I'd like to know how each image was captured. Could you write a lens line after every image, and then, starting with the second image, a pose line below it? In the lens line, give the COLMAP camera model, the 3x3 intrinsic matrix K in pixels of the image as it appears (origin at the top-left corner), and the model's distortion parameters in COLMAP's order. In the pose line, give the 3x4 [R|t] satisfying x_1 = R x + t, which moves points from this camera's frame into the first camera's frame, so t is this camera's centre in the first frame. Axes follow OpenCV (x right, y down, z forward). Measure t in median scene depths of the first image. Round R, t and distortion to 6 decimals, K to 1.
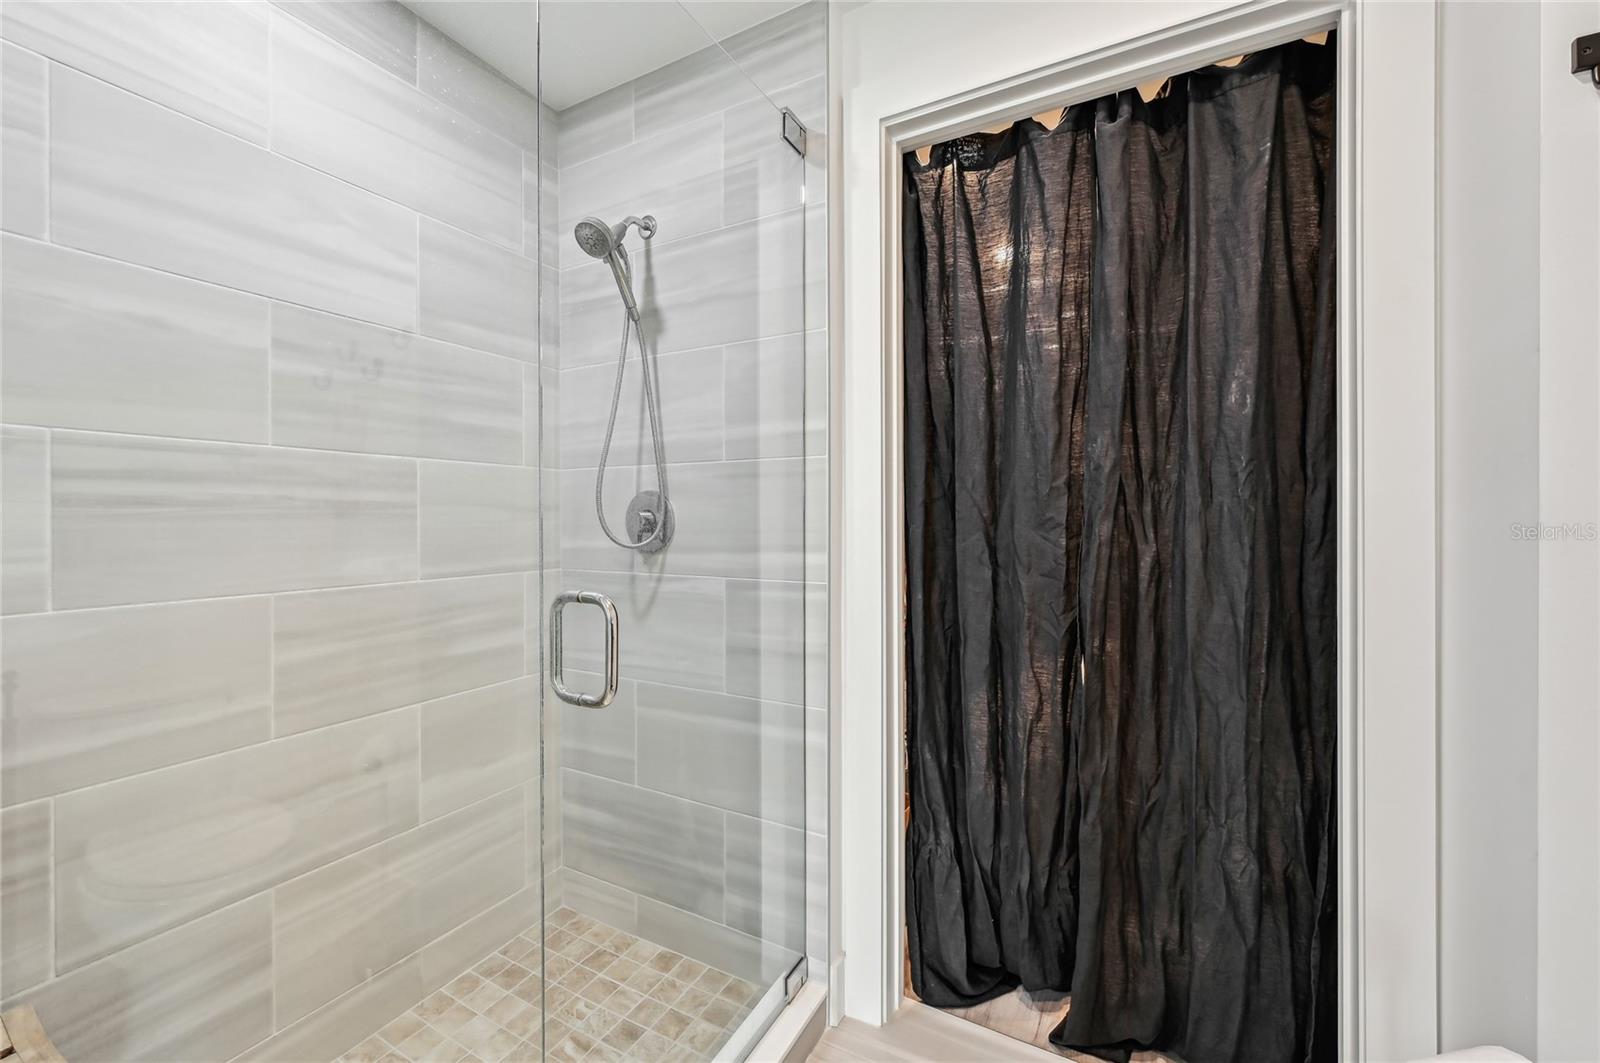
lens RADIAL K [[645.2, 0, 798.1], [0, 645.2, 522.3], [0, 0, 1]] dist [-0.001126, 0.000612]
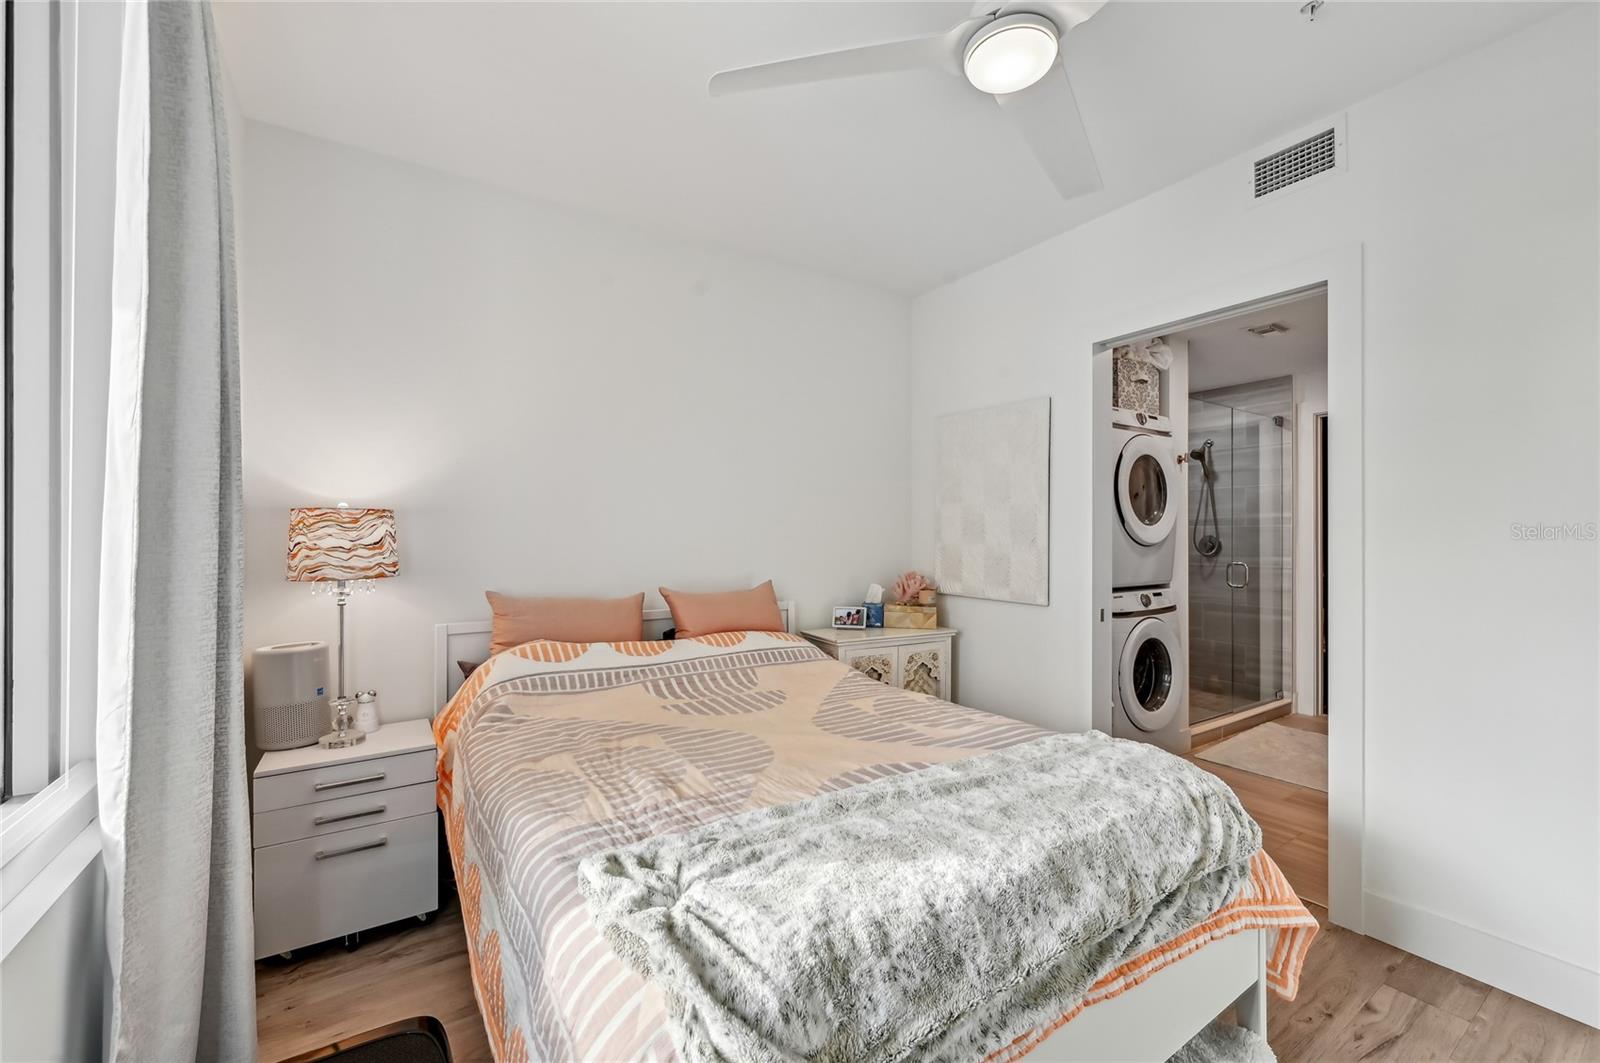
lens RADIAL K [[645.2, 0, 801.4], [0, 645.2, 537.1], [0, 0, 1]] dist [-0.001126, 0.000612]
pose [[0.880185, -0.000157, -0.474630, -0.542745], [0.000370, 1.000000, 0.000355, -0.047800], [0.474630, -0.000488, 0.880185, -2.754870]]
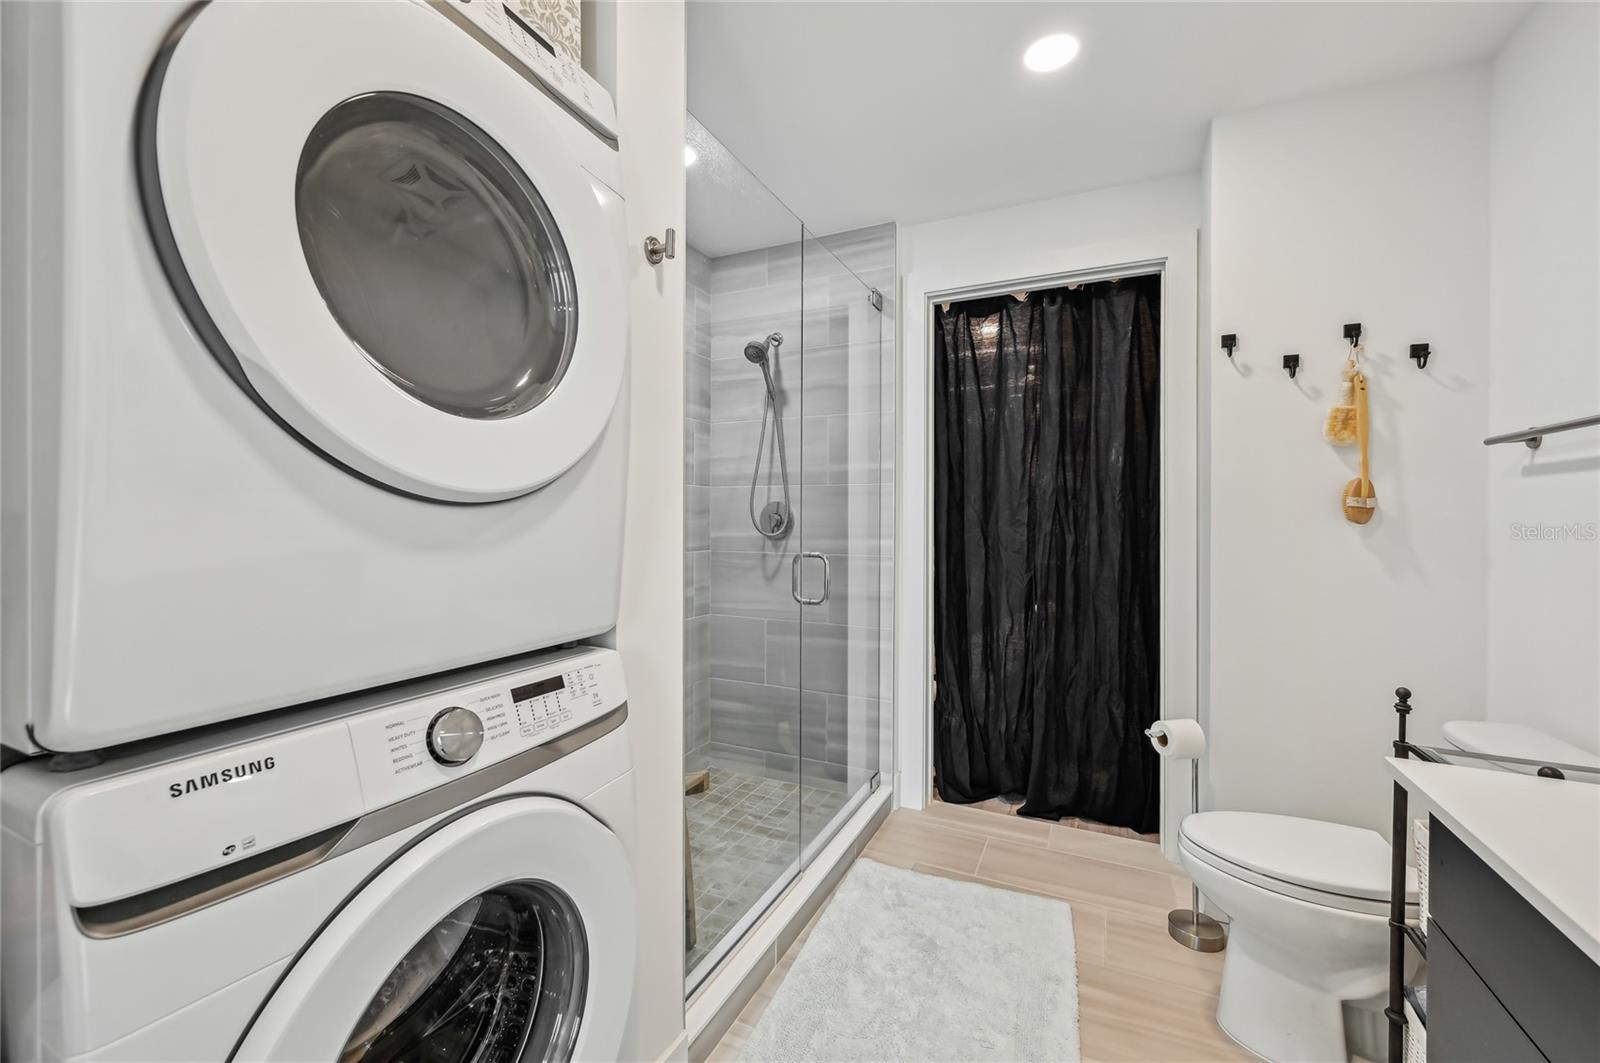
lens RADIAL K [[645.2, 0, 801.3], [0, 645.2, 518.8], [0, 0, 1]] dist [-0.001126, 0.000612]
pose [[0.998353, 0.005290, 0.057128, -0.302711], [-0.005130, 0.999982, -0.002957, -0.000830], [-0.057143, 0.002659, 0.998362, -0.727758]]
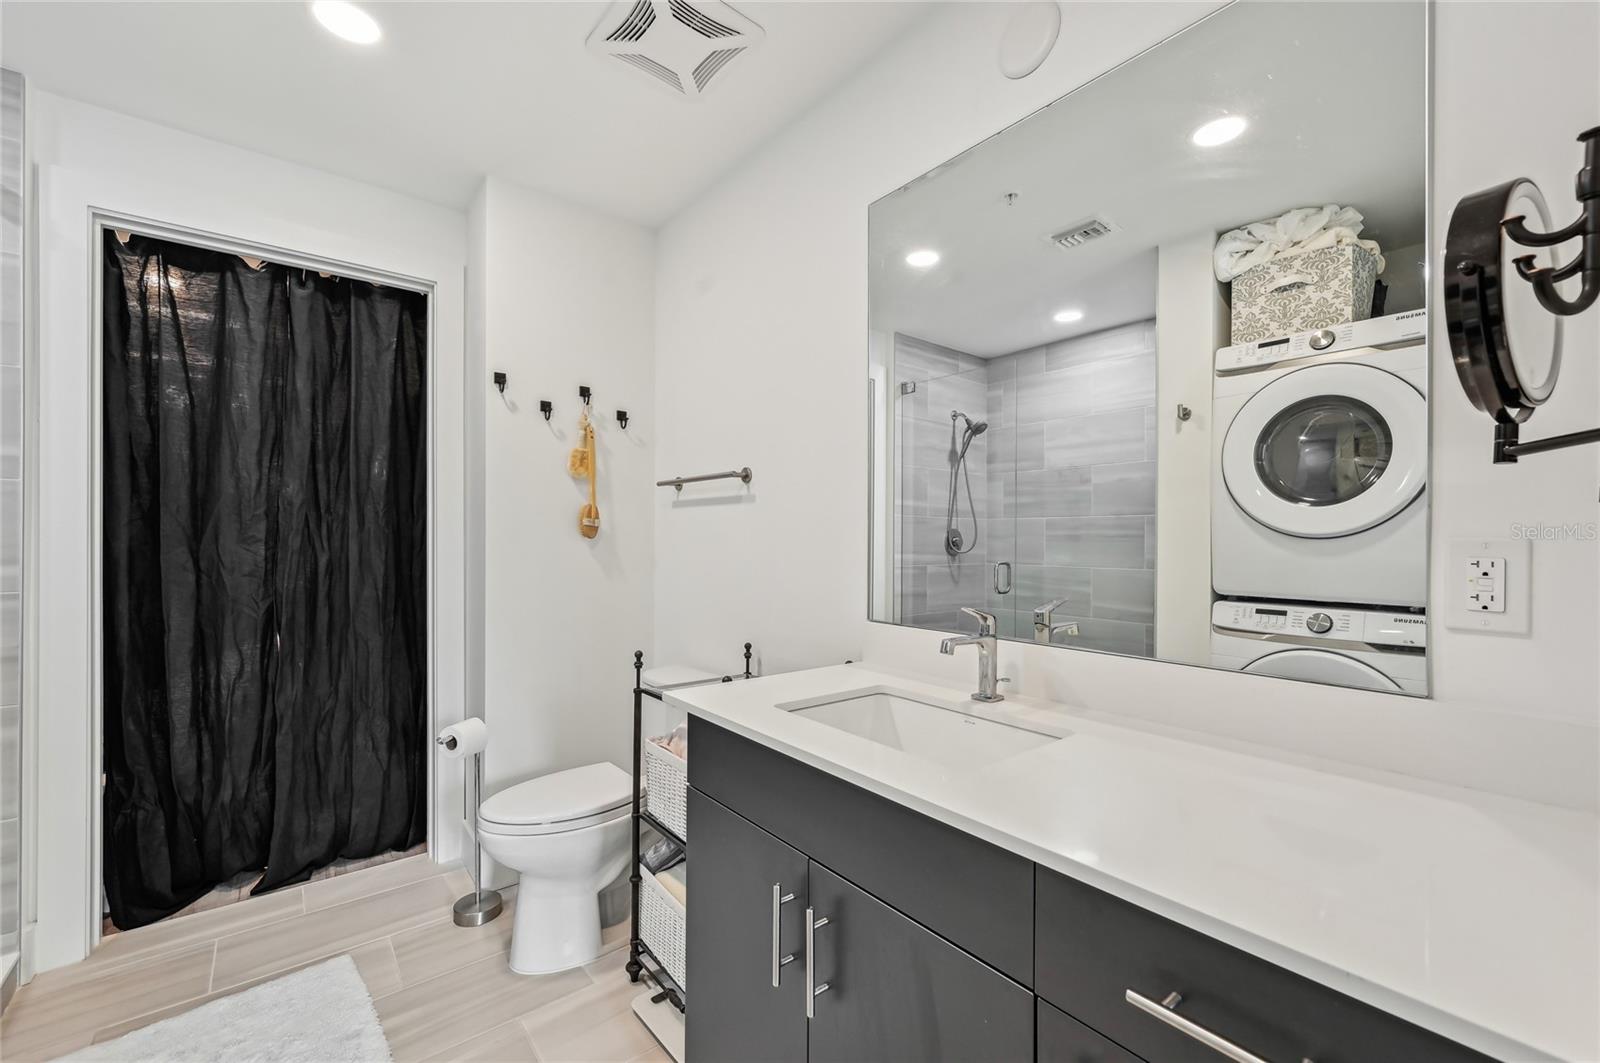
lens RADIAL K [[645.2, 0, 799.5], [0, 645.2, 537.4], [0, 0, 1]] dist [-0.001126, 0.000612]
pose [[0.386397, 0.001922, 0.922330, -0.463622], [0.000428, 0.999997, -0.002263, 0.001315], [-0.922332, 0.001269, 0.386395, -0.688949]]
